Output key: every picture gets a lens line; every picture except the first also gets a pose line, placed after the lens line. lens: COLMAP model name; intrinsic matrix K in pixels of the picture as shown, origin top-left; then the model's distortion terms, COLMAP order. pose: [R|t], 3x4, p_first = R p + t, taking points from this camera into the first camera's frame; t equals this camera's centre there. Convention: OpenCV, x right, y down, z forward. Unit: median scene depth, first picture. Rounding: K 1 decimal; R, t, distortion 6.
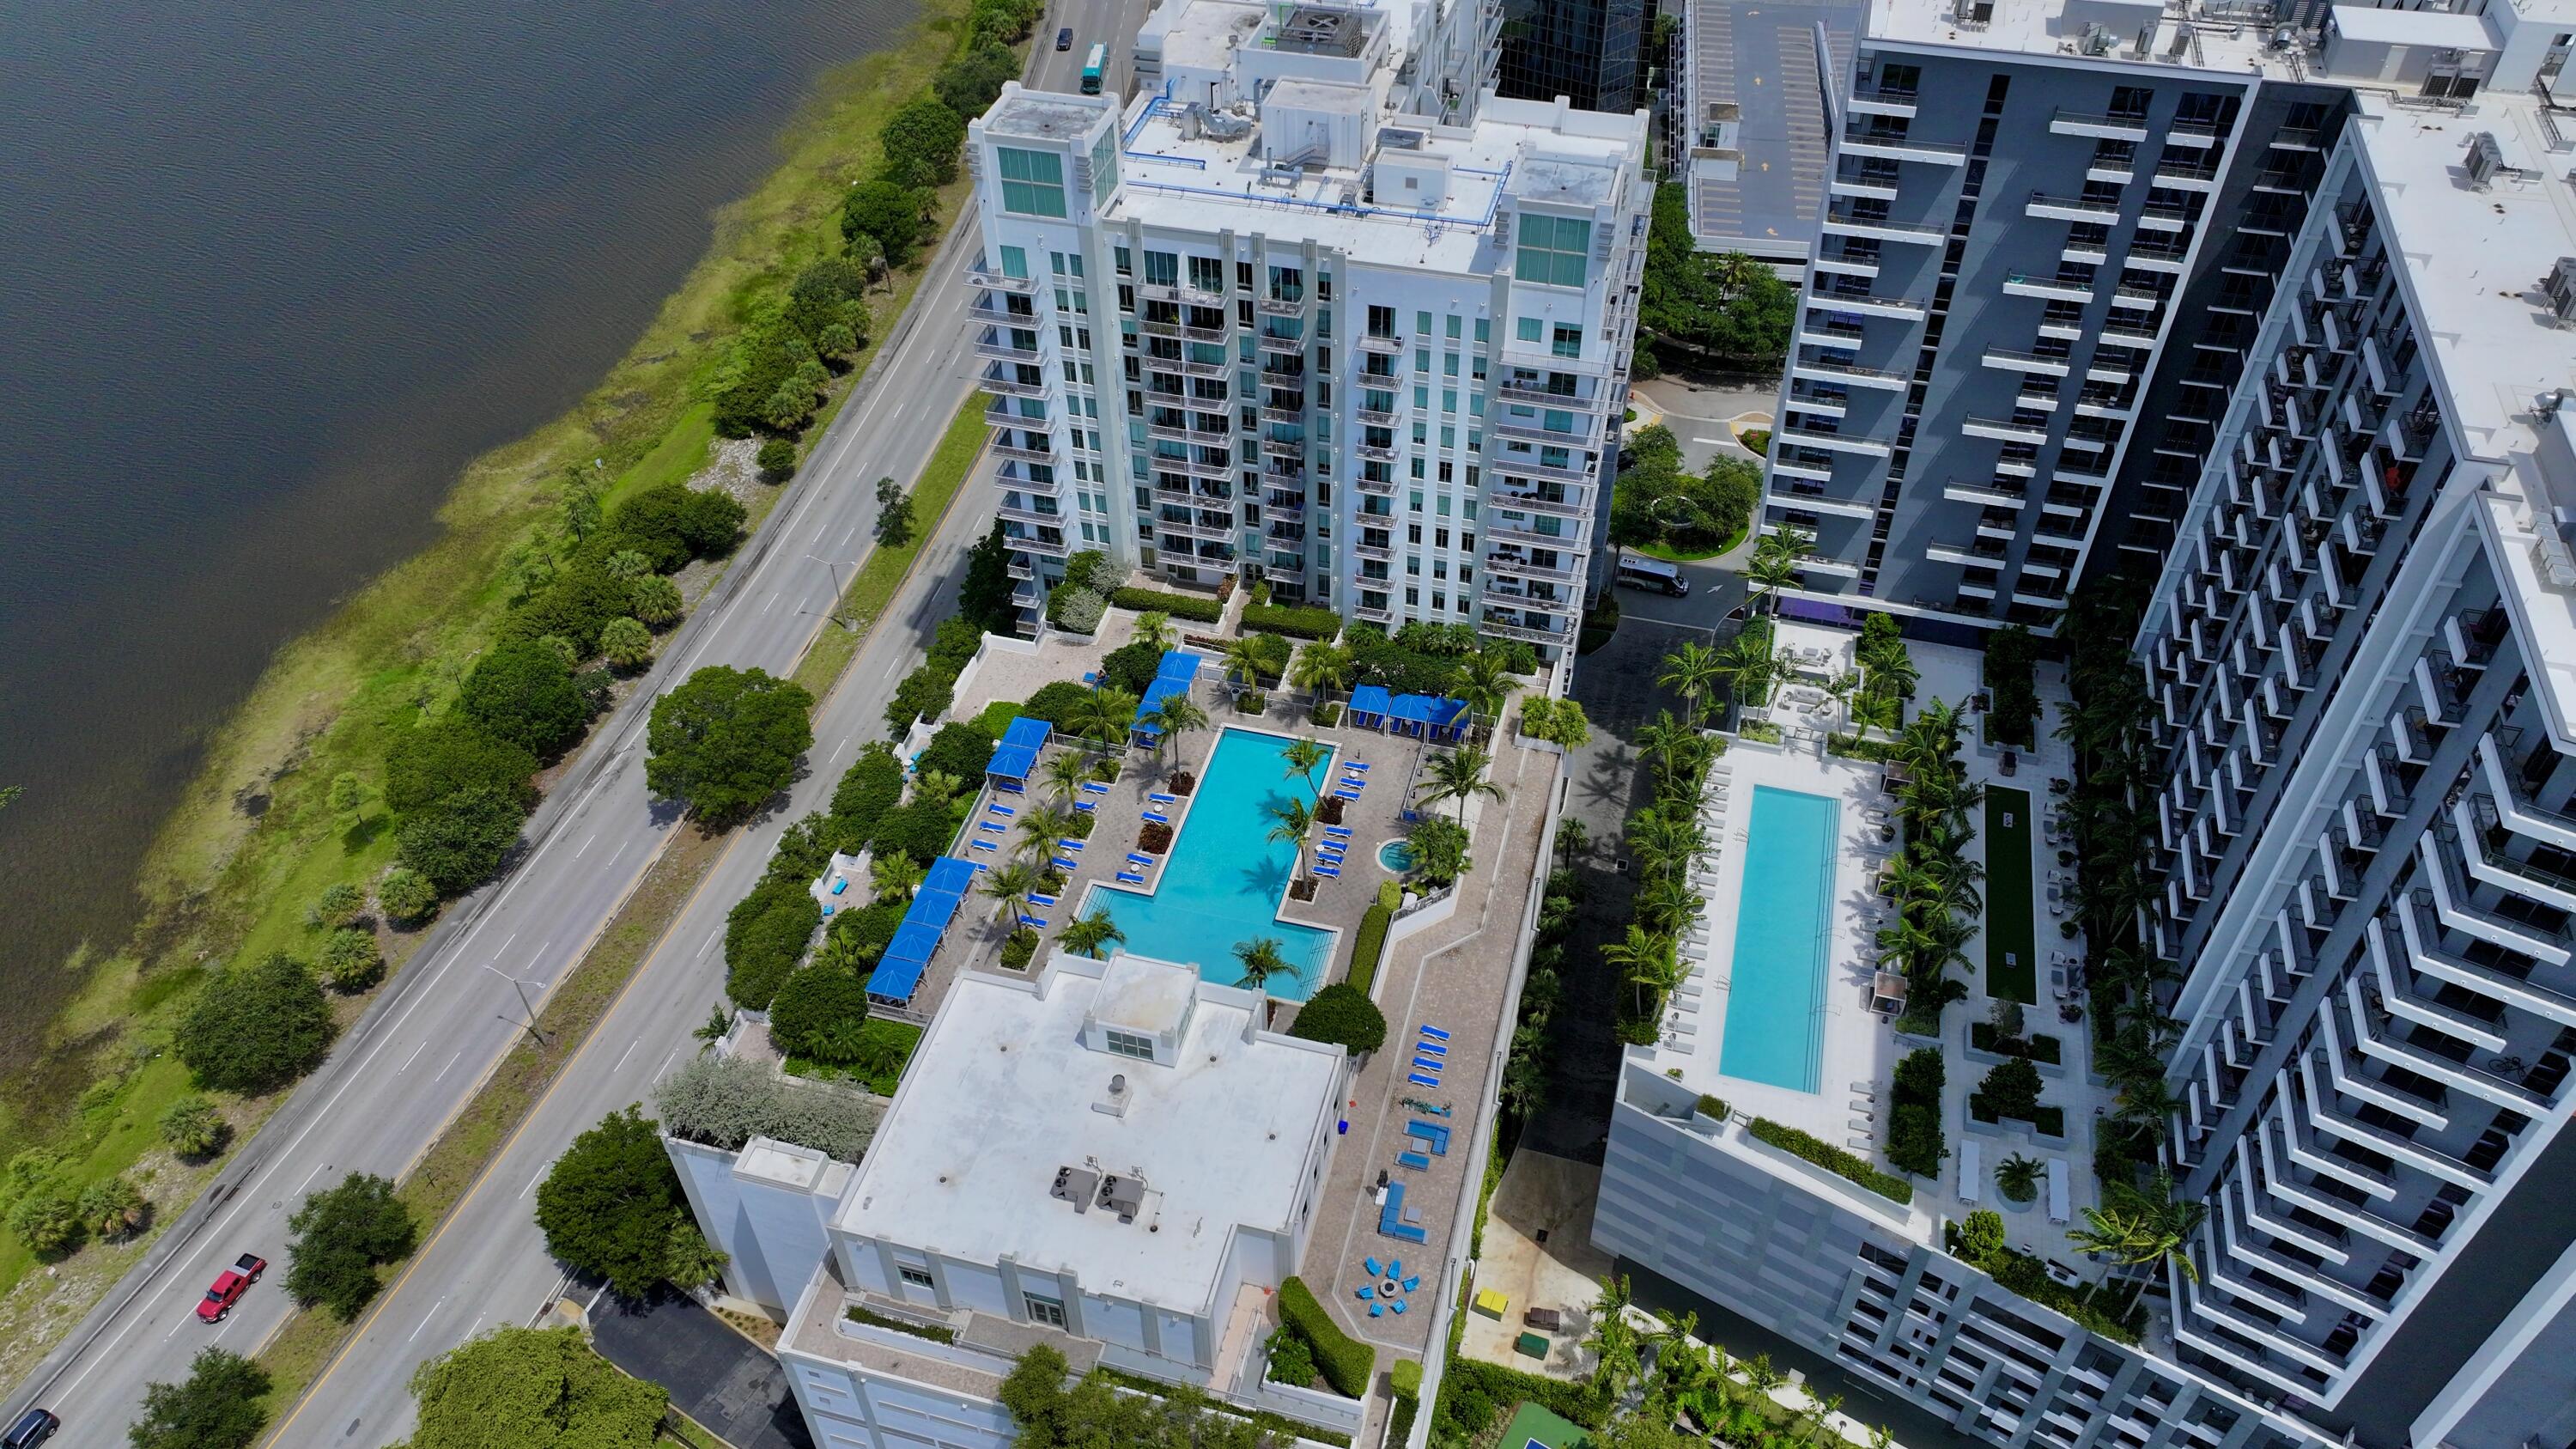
lens RADIAL K [[1806.0, 0, 1300.5], [0, 1806.0, 718.7], [0, 0, 1]] dist [0.012045, -0.000998]
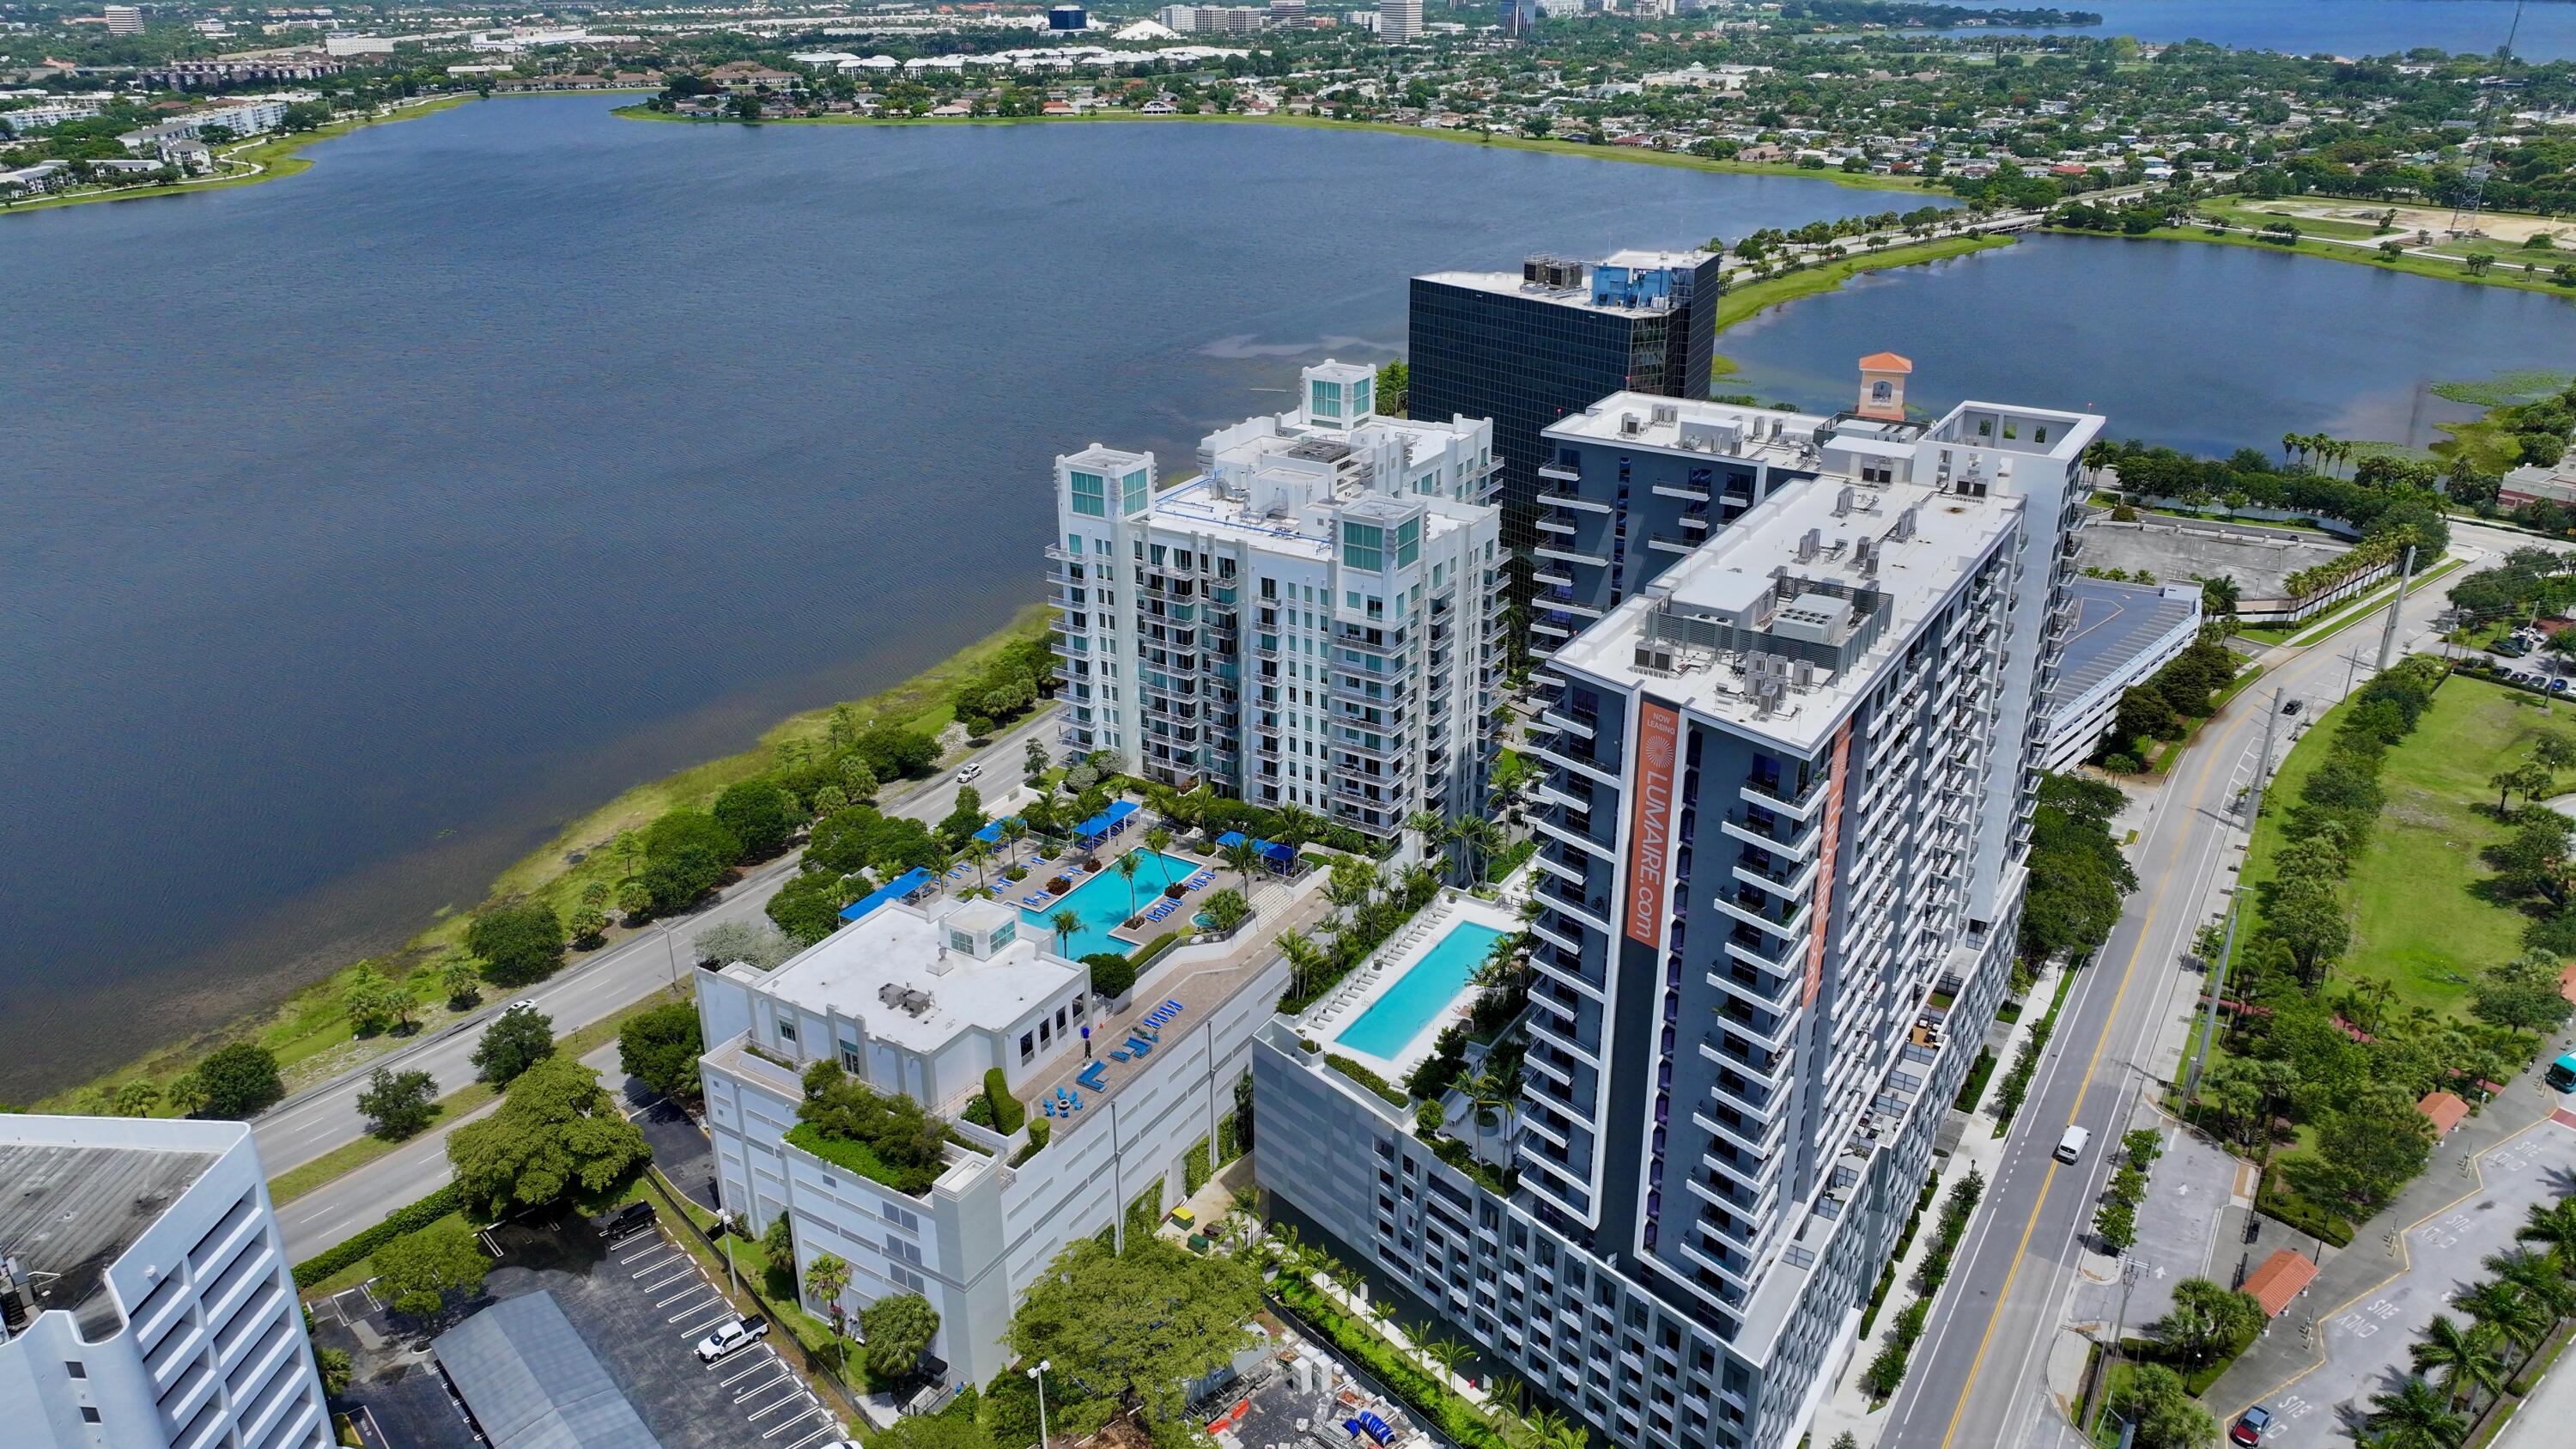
lens RADIAL K [[1806.0, 0, 1300.5], [0, 1806.0, 718.7], [0, 0, 1]] dist [0.012045, -0.000998]
pose [[0.957540, 0.120041, -0.262122, 0.472624], [-0.201938, 0.928163, -0.312625, 0.352599], [0.205764, 0.352283, 0.912994, -0.369652]]
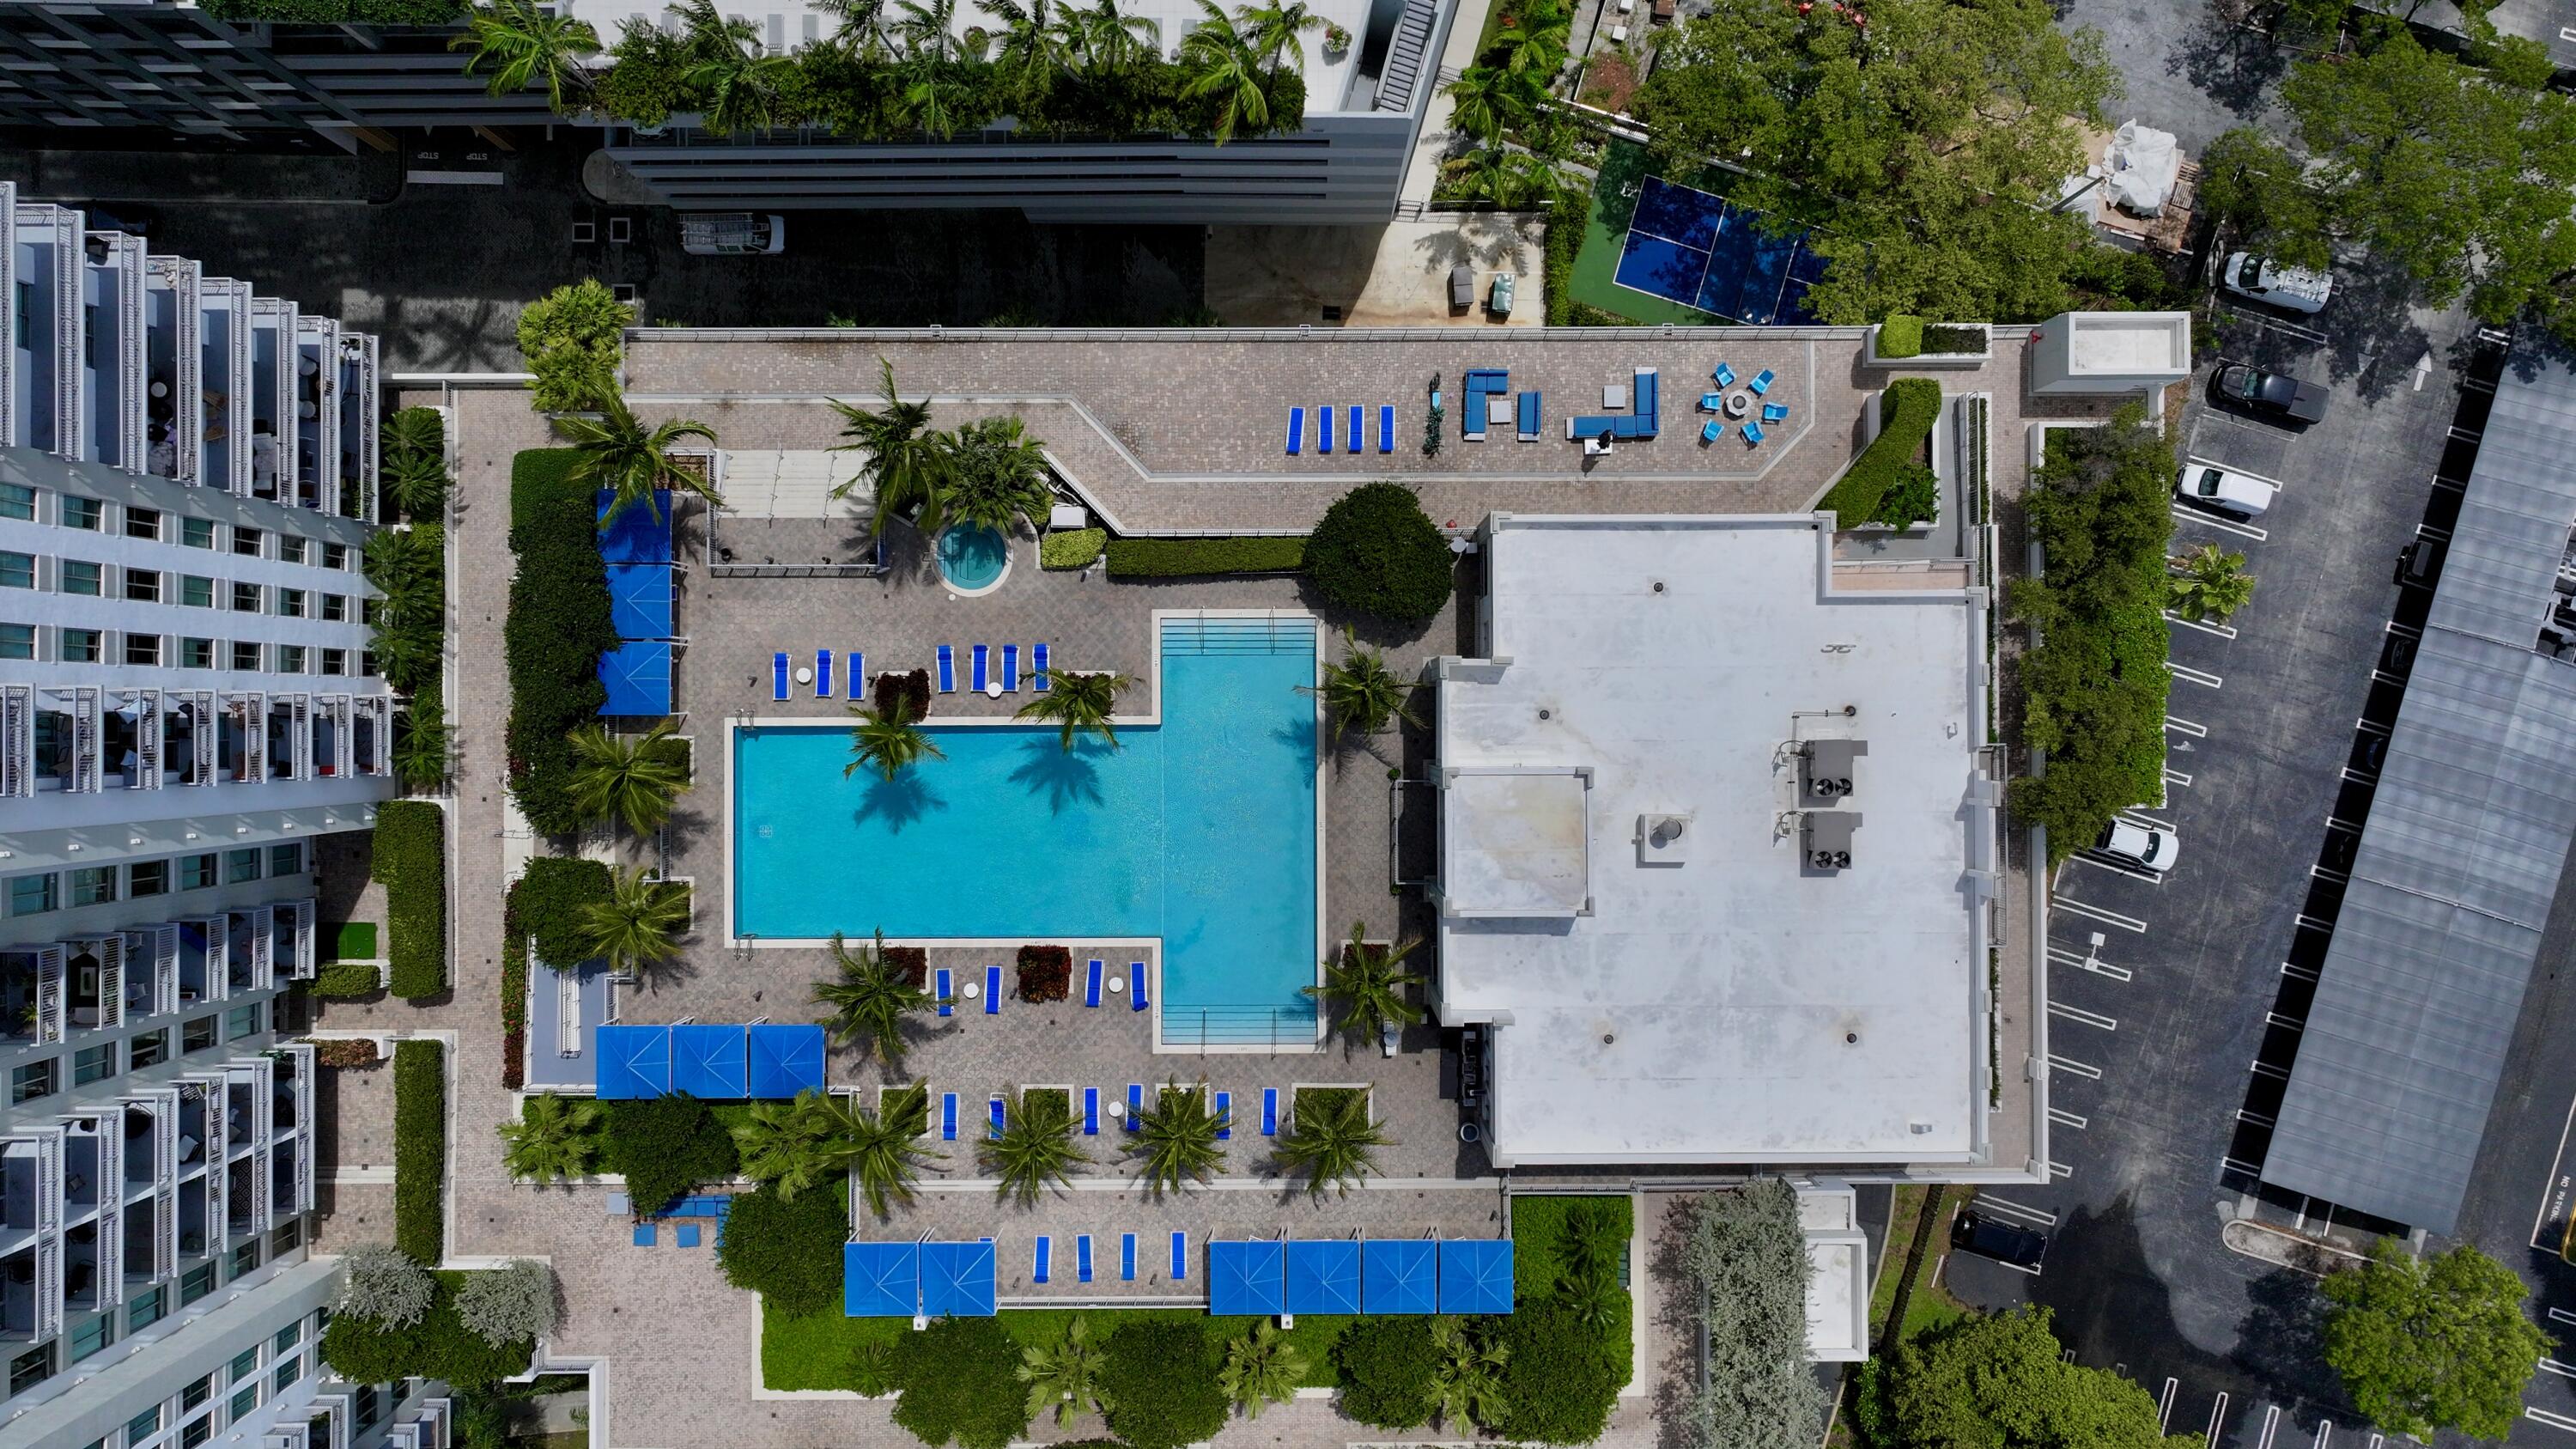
lens RADIAL K [[1832.6, 0, 1288.0], [0, 1832.6, 724.5], [0, 0, 1]] dist [0.035387, -0.081836]
pose [[-0.255954, -0.966674, 0.005401, -0.026140], [0.656677, -0.169768, 0.734816, -0.288075], [-0.709411, 0.191626, 0.678245, 0.510647]]
